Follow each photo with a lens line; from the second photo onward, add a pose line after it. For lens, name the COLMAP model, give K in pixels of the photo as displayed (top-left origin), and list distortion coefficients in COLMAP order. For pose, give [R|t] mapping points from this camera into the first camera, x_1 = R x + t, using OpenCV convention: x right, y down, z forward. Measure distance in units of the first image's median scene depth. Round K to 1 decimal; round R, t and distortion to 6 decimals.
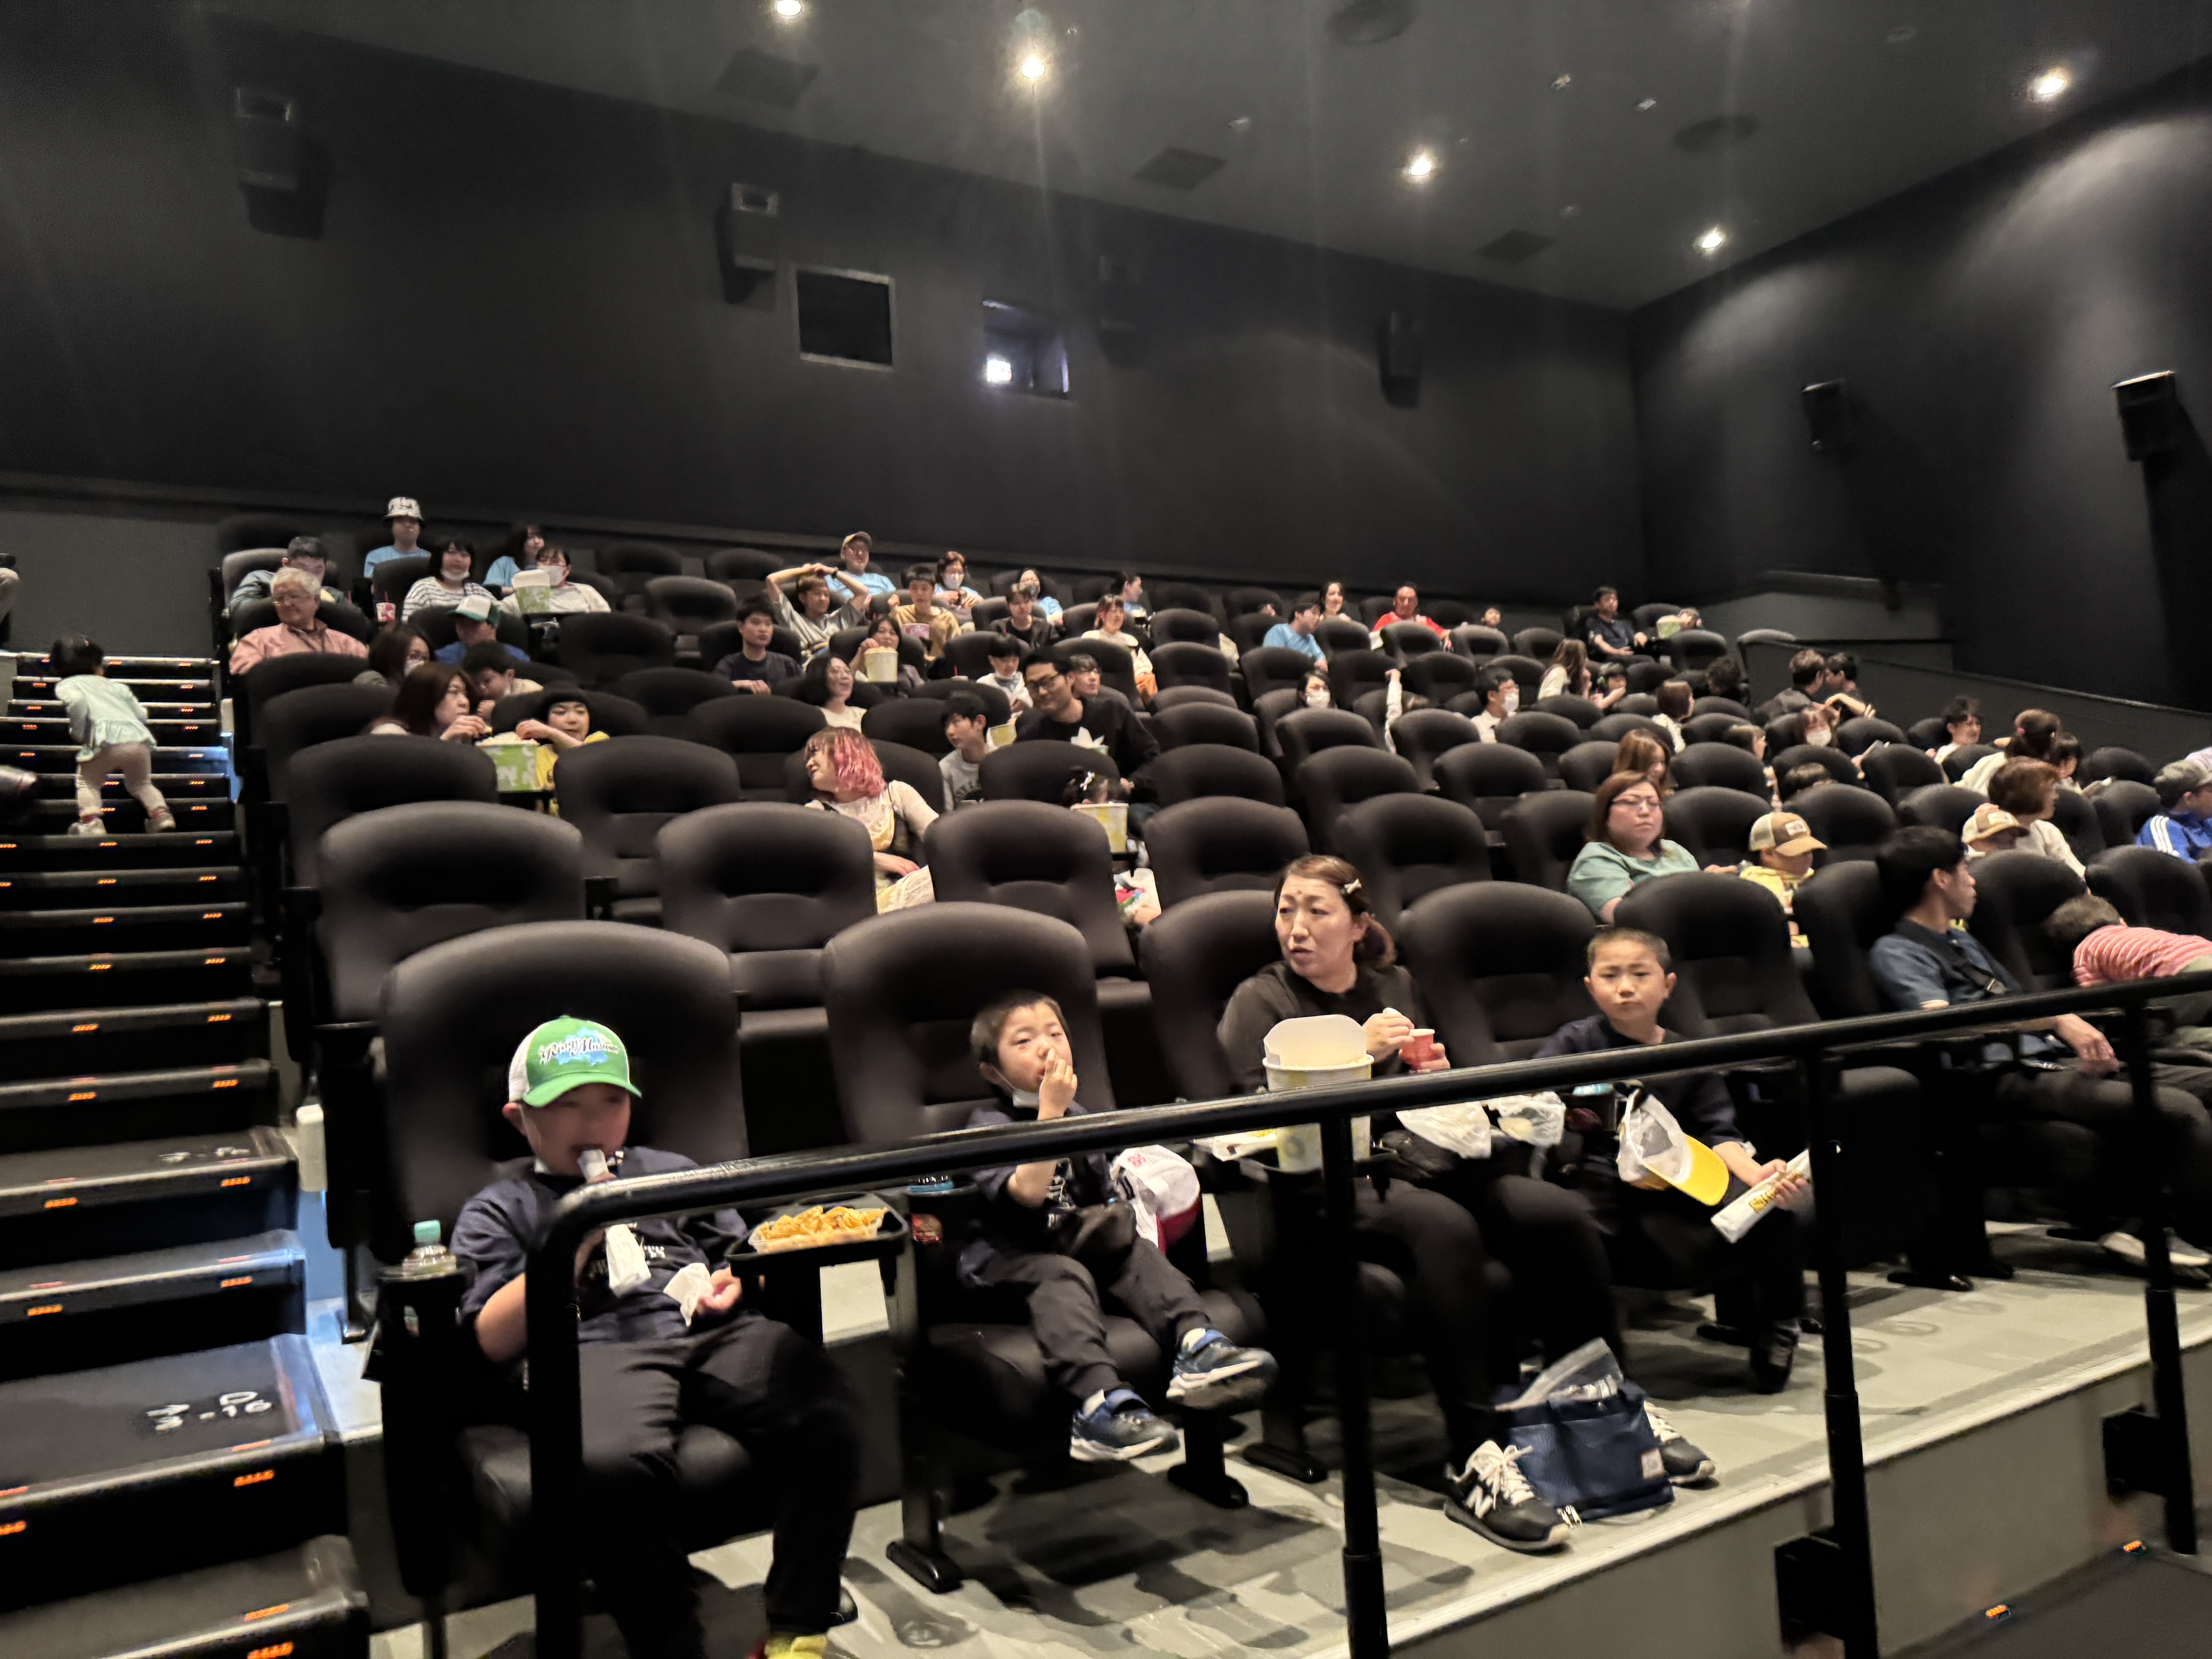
lens RADIAL K [[1542.7, 0, 1105.2], [0, 1542.7, 842.5], [0, 0, 1]] dist [0.038012, -0.008863]
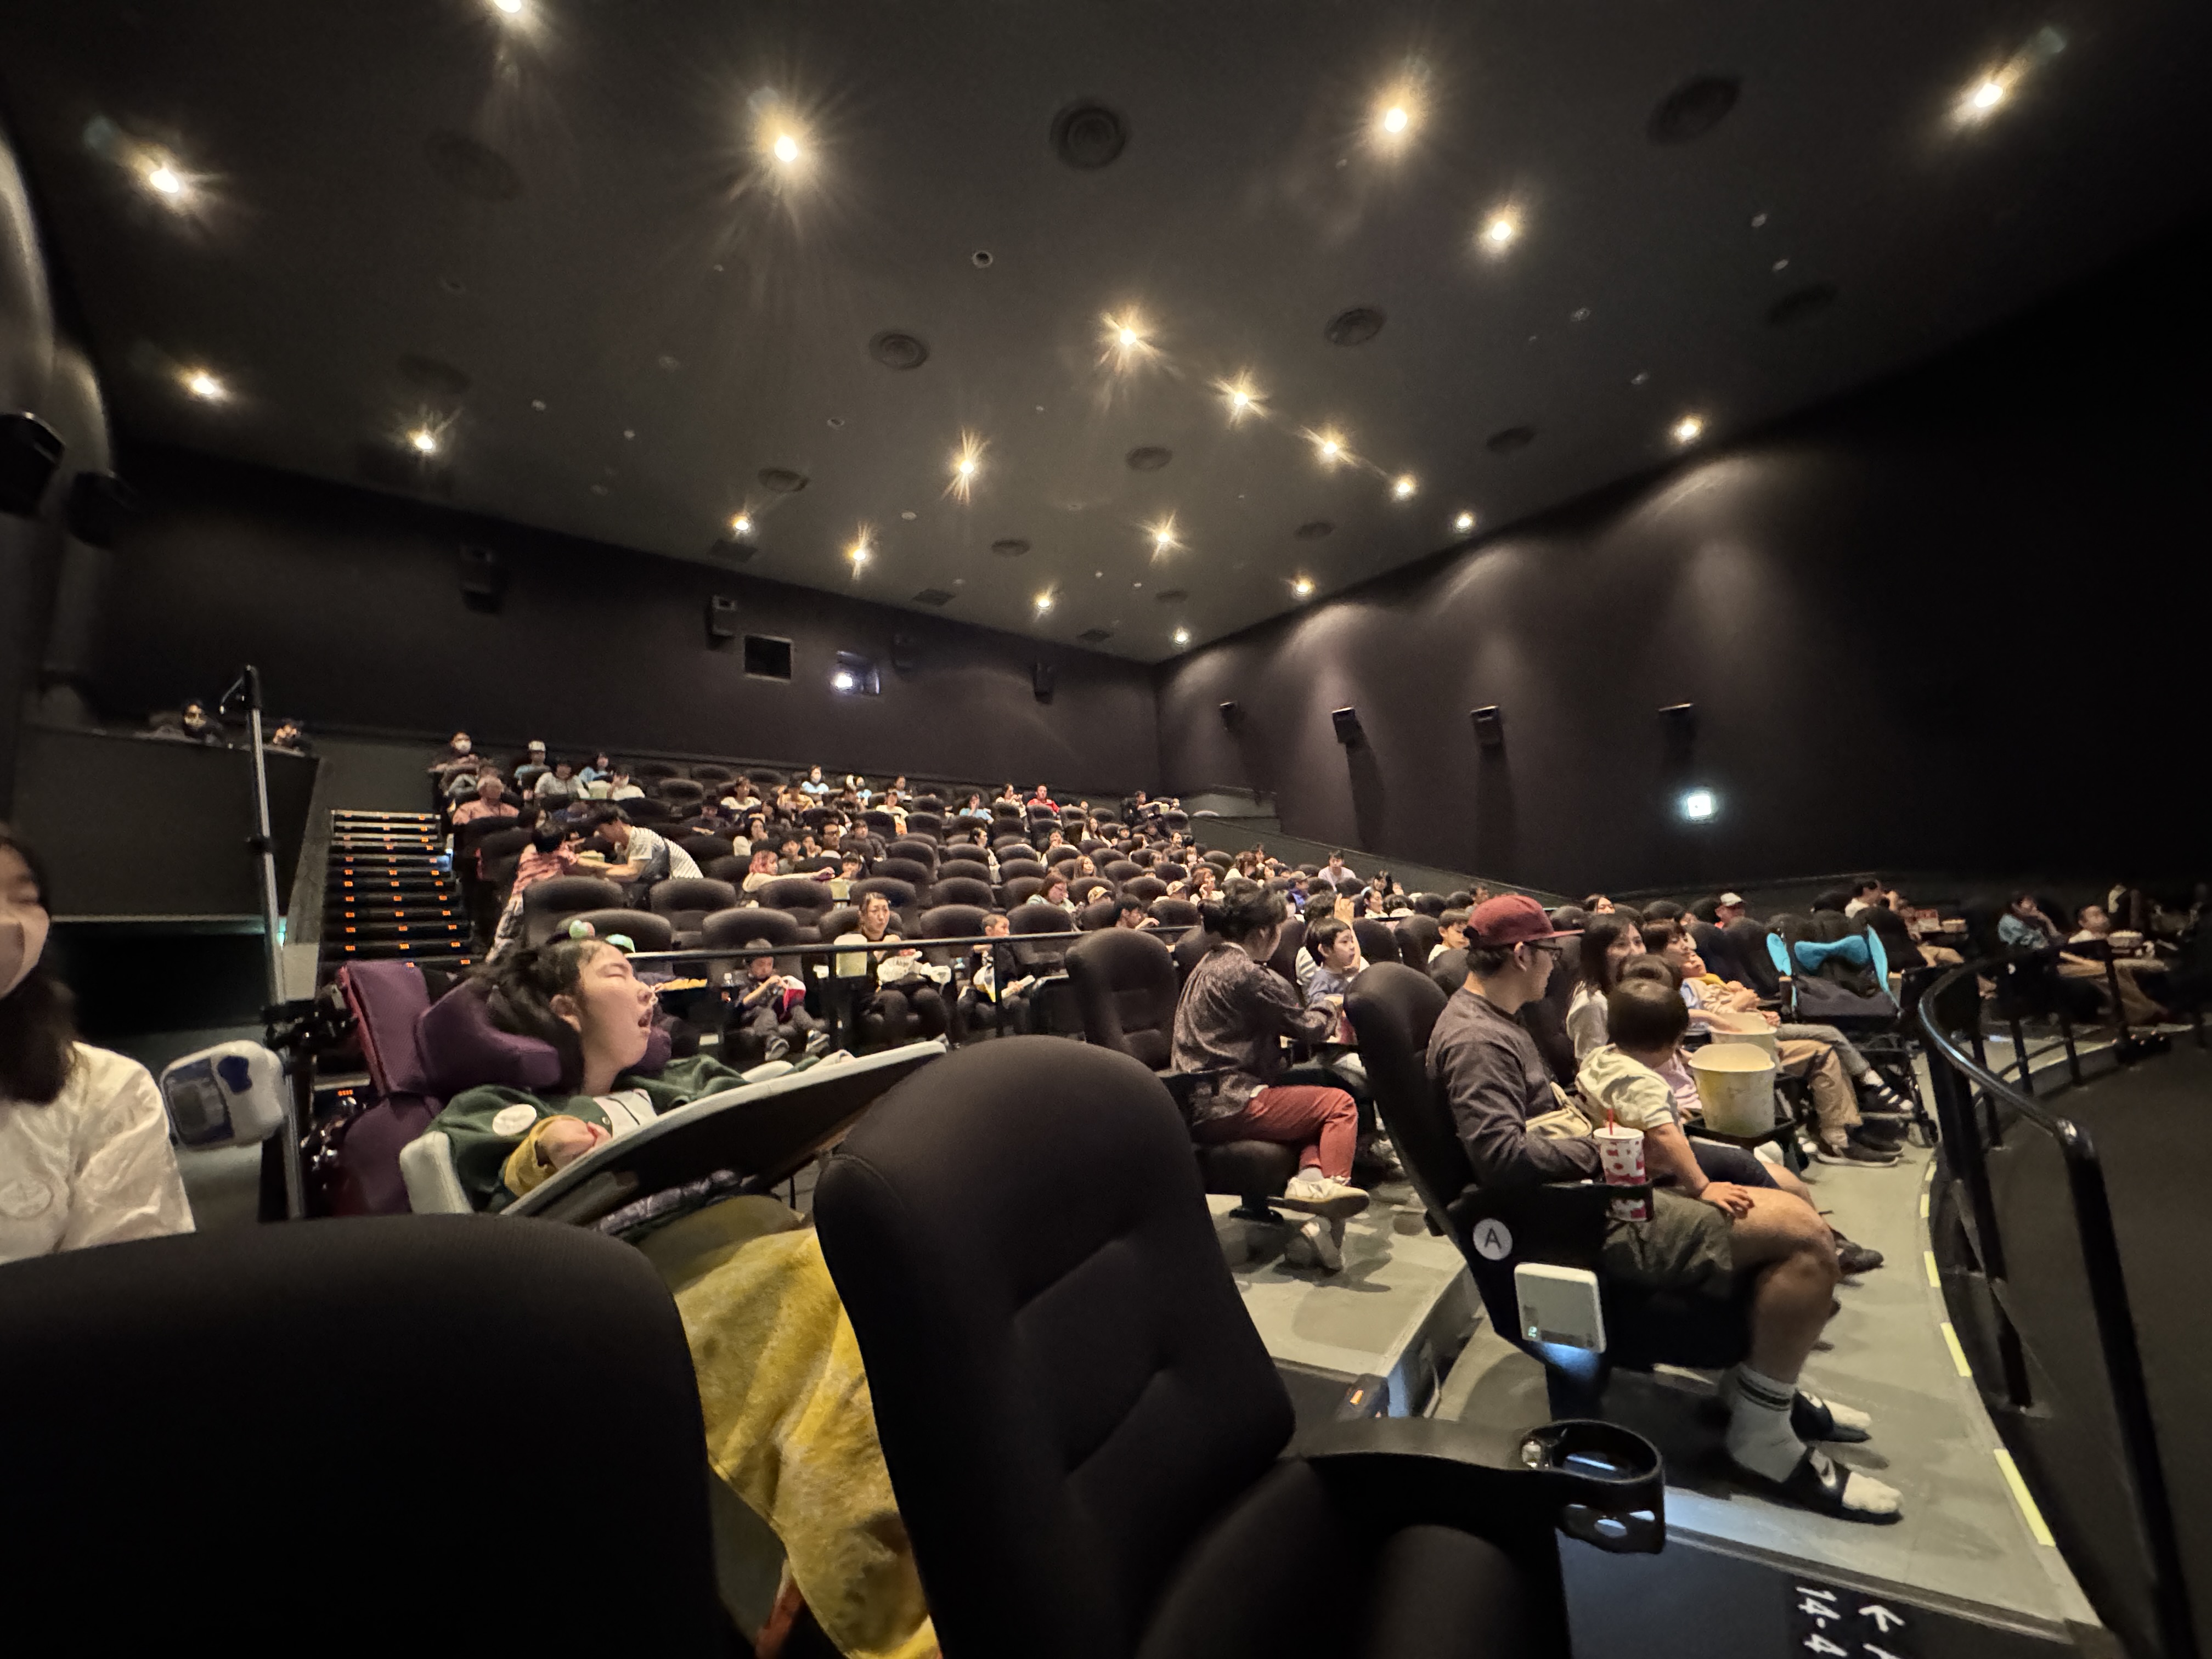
lens RADIAL K [[887.1, 0, 1109.6], [0, 887.1, 816.5], [0, 0, 1]] dist [0.001285, -0.000070]
pose [[0.983897, 0.017032, 0.177922, 0.083416], [0.003268, 0.993569, -0.113181, 0.017177], [-0.178706, 0.111940, 0.977514, -0.255821]]
